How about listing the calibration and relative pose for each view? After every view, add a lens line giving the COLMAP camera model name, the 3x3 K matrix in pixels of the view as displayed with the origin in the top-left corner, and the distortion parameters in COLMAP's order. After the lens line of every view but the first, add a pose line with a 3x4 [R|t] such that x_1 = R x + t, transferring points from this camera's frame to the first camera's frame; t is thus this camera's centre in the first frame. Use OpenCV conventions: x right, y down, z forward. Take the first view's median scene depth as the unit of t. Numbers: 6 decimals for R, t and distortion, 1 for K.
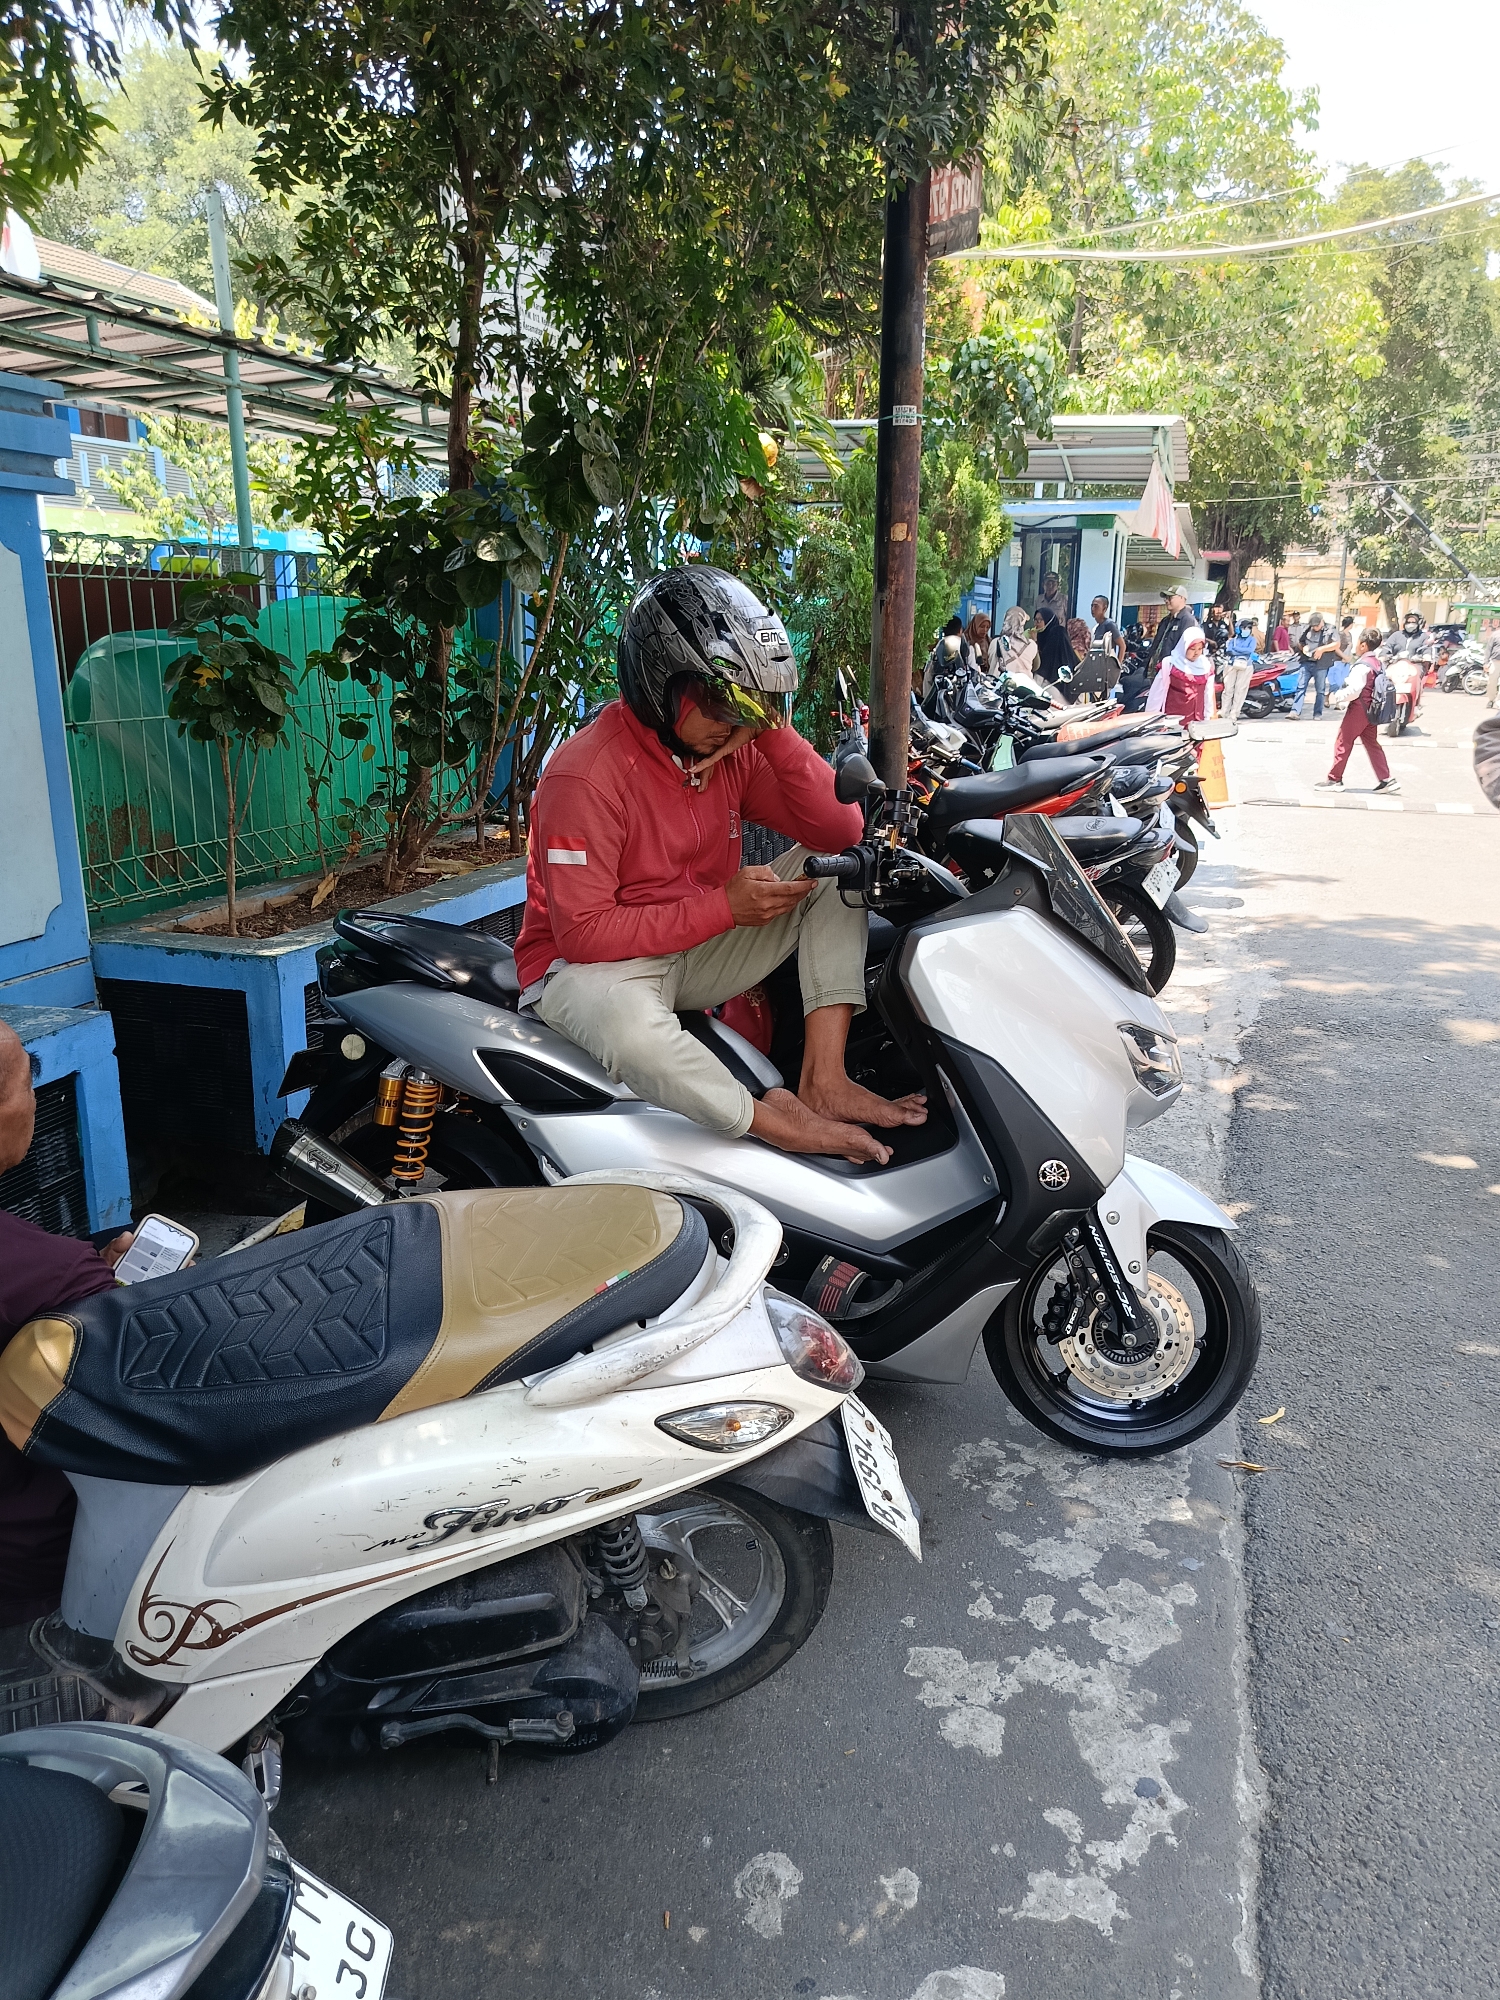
lens RADIAL K [[1349.9, 0, 759.1], [0, 1349.9, 1001.2], [0, 0, 1]] dist [0.014674, -0.034922]
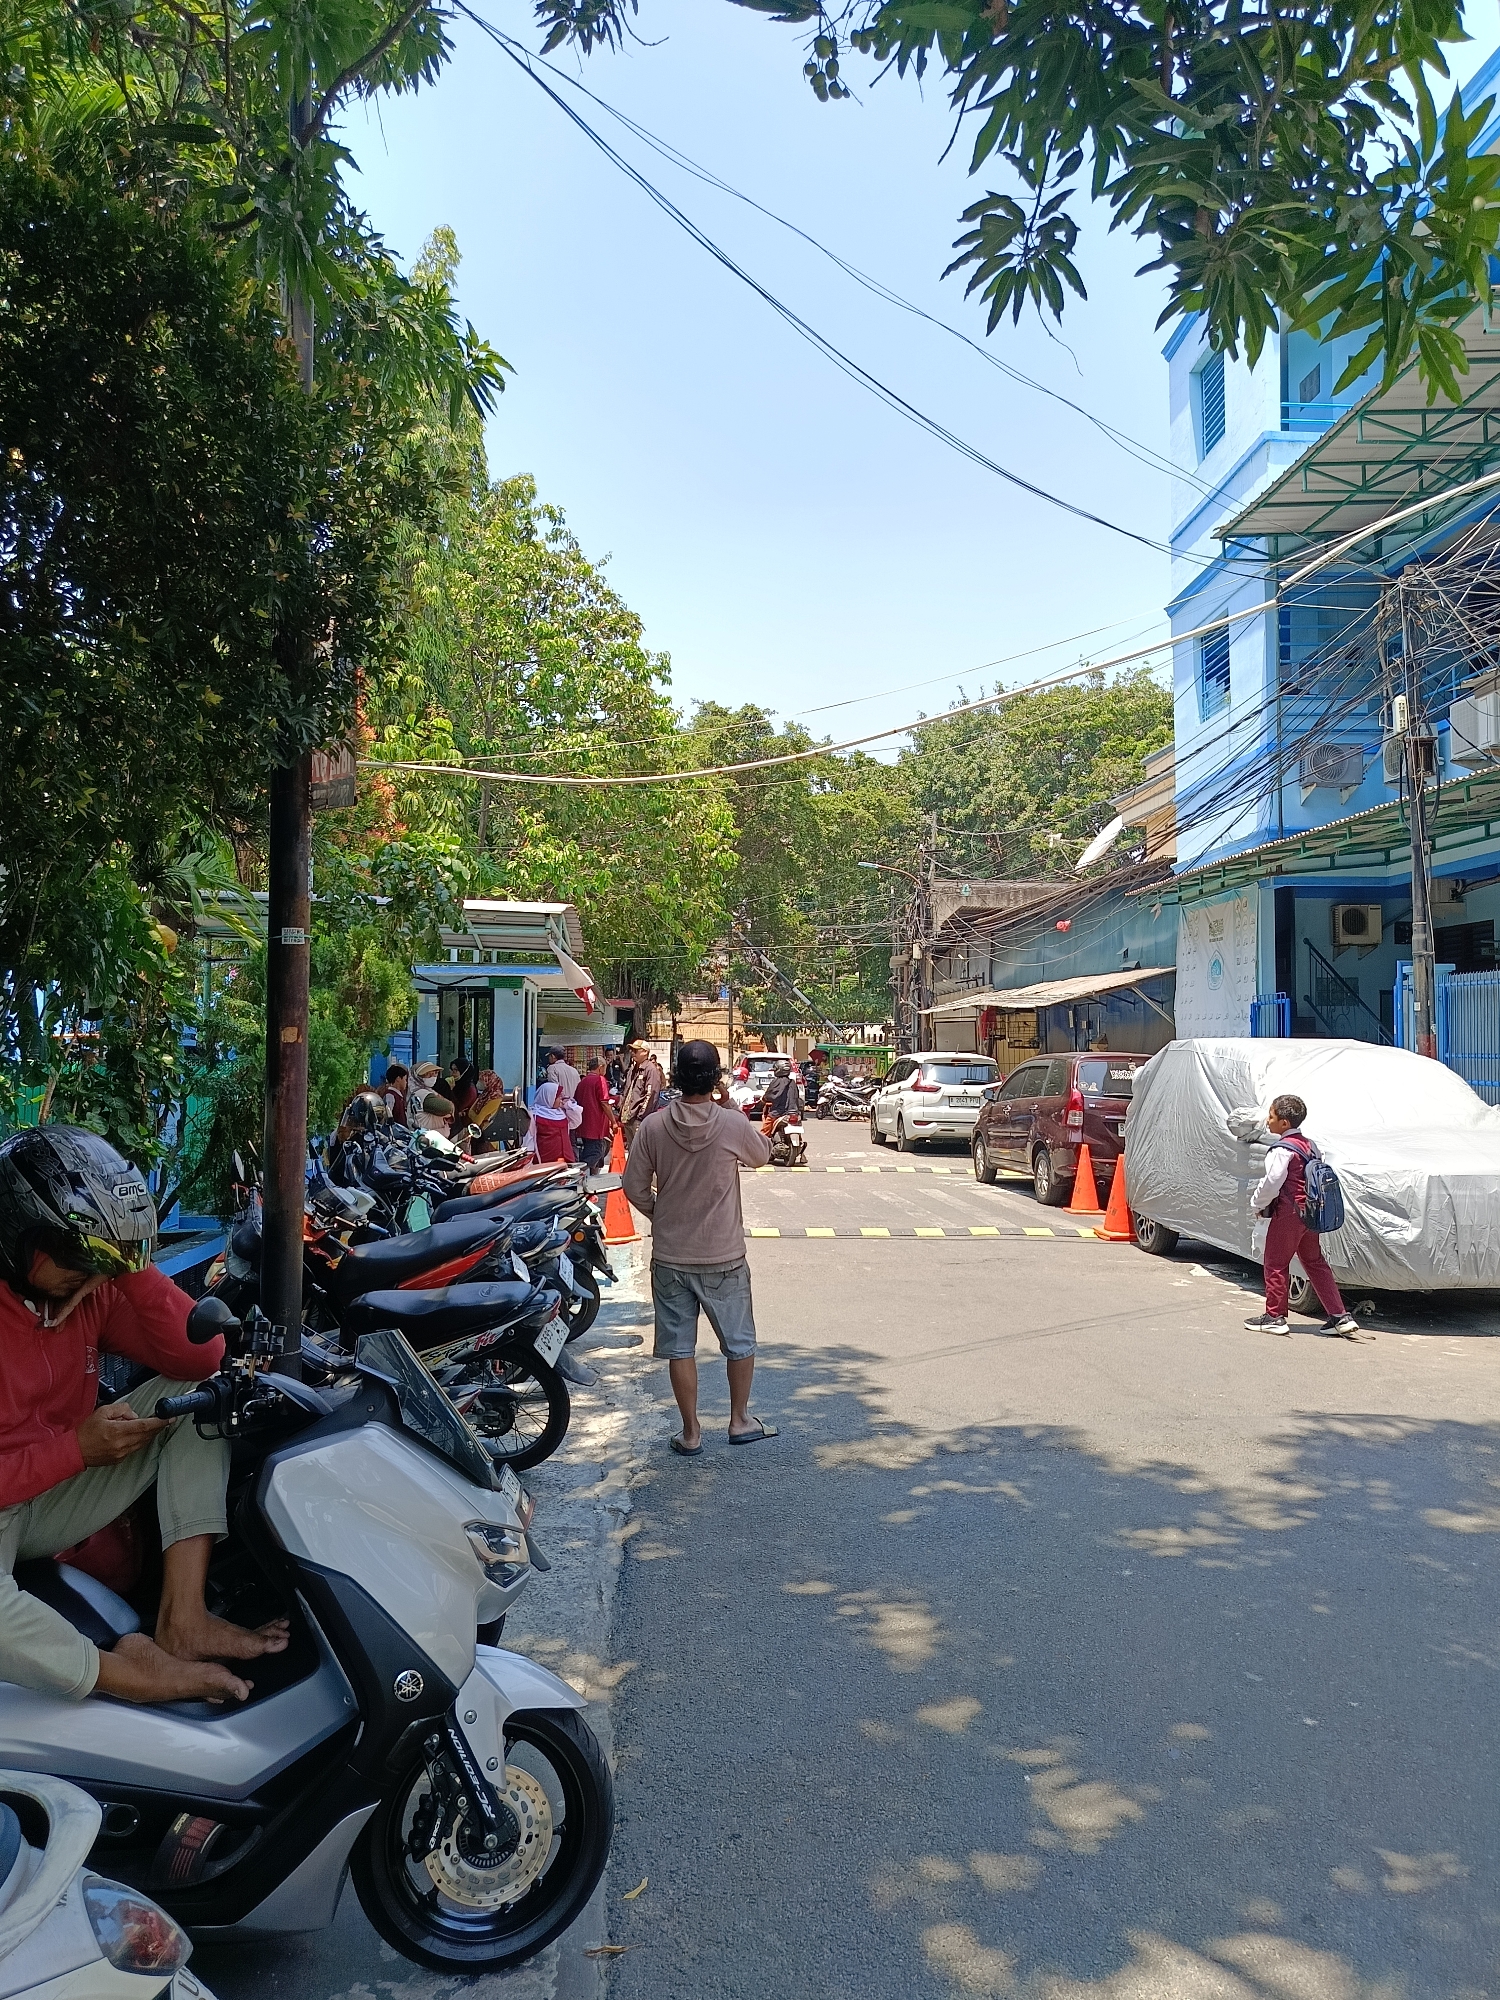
lens RADIAL K [[1349.9, 0, 759.1], [0, 1349.9, 1001.2], [0, 0, 1]] dist [0.014674, -0.034922]
pose [[0.920483, 0.011661, 0.390608, 0.046535], [0.106367, 0.954339, -0.279149, -0.053605], [-0.376028, 0.298500, 0.877212, -0.177809]]
